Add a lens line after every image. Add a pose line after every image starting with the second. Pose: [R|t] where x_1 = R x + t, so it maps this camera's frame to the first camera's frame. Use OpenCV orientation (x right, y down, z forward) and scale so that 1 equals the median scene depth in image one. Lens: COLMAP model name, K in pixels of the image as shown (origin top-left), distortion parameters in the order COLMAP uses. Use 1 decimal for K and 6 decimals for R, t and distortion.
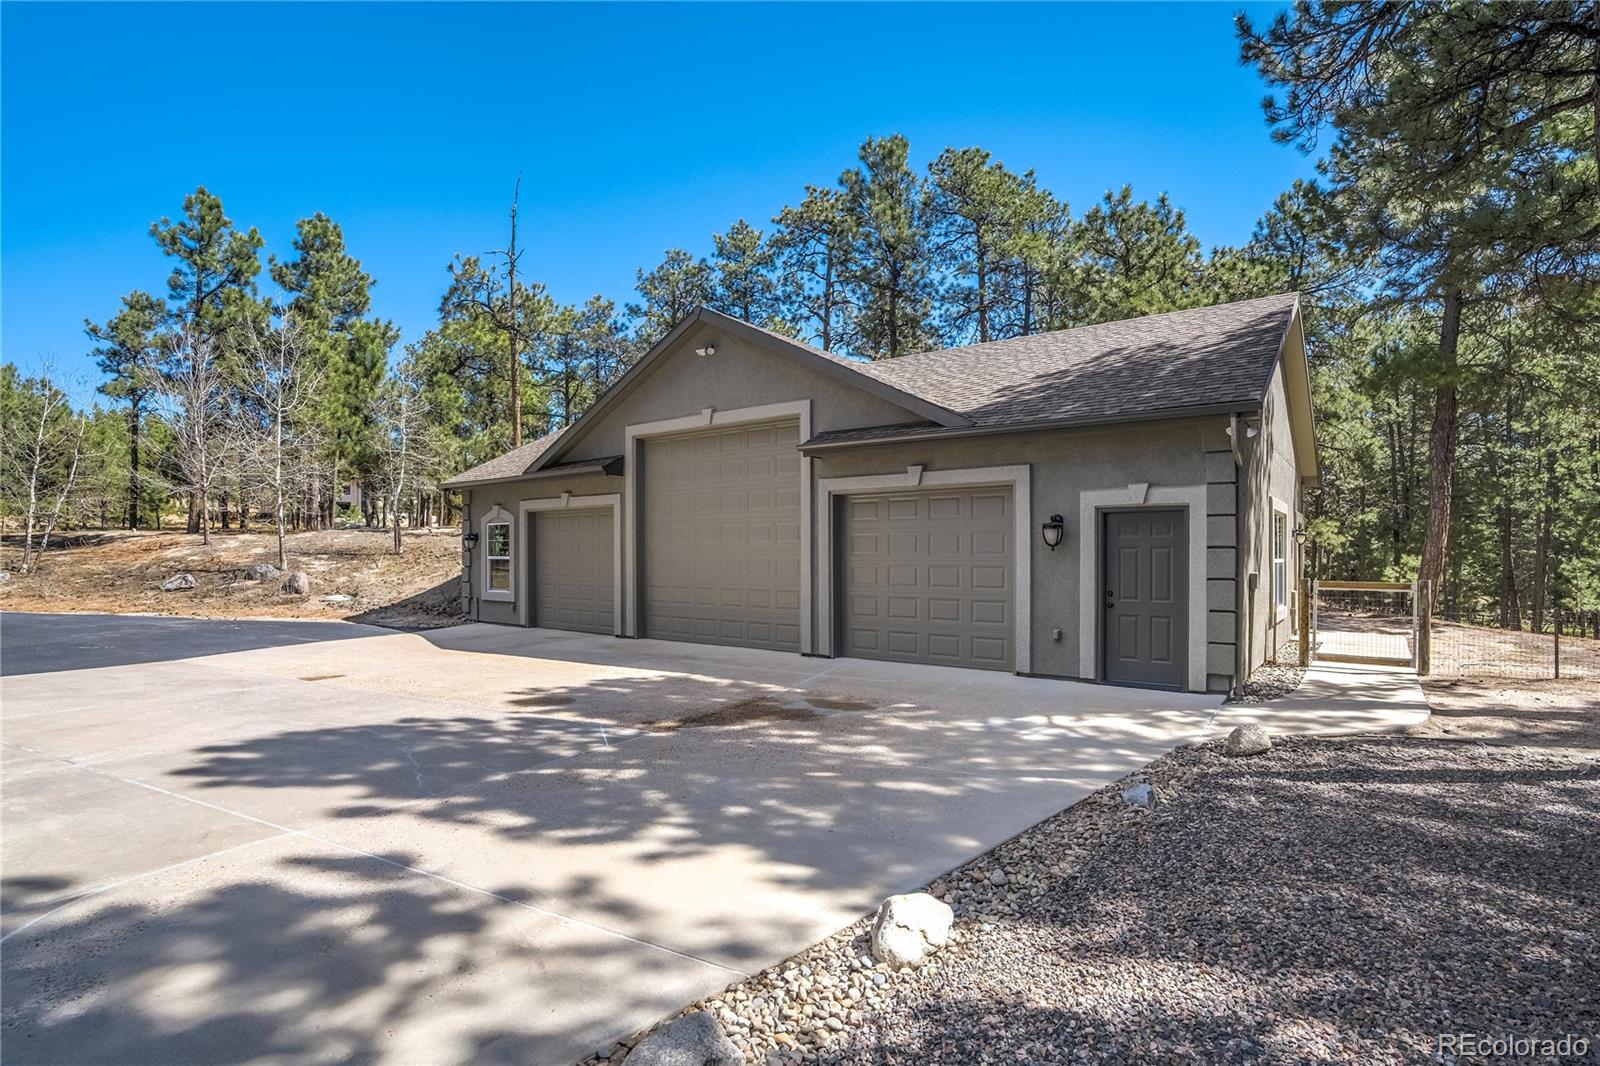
lens RADIAL K [[738.2, 0, 802.0], [0, 738.2, 543.1], [0, 0, 1]] dist [-0.032062, 0.027769]
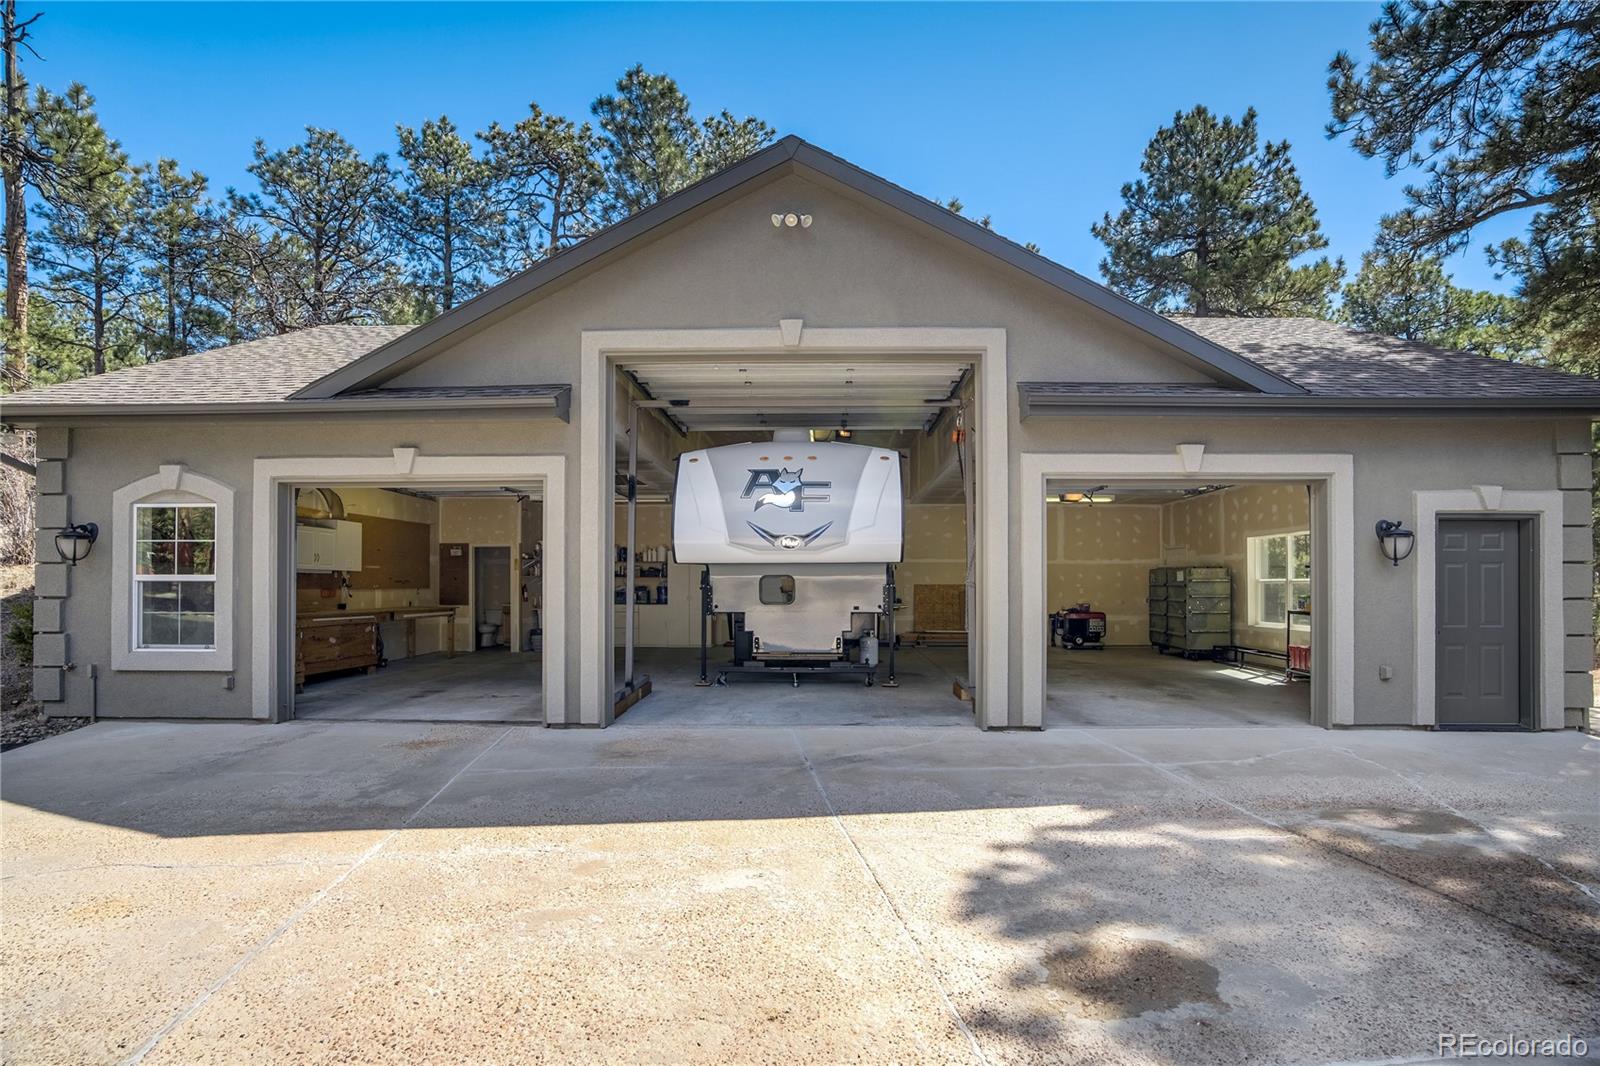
lens RADIAL K [[757.9, 0, 793.8], [0, 757.9, 585.6], [0, 0, 1]] dist [-0.034758, 0.017181]
pose [[0.832035, 0.014362, 0.554538, -0.418463], [-0.010499, 0.999893, -0.010142, 0.031051], [-0.554624, 0.002617, 0.832097, 0.466756]]
